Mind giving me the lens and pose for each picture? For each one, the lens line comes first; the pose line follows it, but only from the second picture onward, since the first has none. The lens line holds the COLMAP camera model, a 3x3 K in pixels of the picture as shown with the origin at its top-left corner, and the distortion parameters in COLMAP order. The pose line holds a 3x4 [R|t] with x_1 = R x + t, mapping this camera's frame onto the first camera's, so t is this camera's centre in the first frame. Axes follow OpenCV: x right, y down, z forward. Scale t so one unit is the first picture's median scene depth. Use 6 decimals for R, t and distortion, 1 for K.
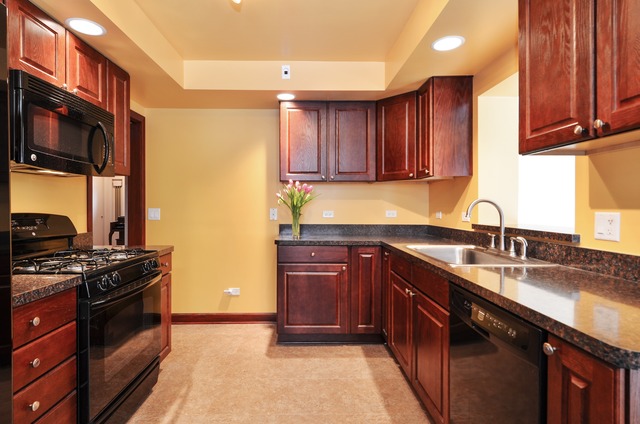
lens RADIAL K [[335.9, 0, 306.1], [0, 335.9, 207.3], [0, 0, 1]] dist [0.006415, -0.000191]
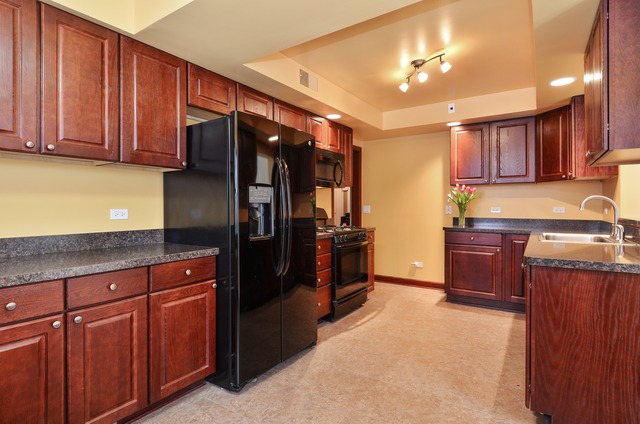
lens RADIAL K [[335.9, 0, 306.1], [0, 335.9, 207.3], [0, 0, 1]] dist [0.006415, -0.000191]
pose [[0.811917, -0.000385, -0.583772, 0.268181], [-0.001037, 0.999997, -0.002102, 0.016740], [0.583771, 0.002311, 0.811915, -0.499409]]
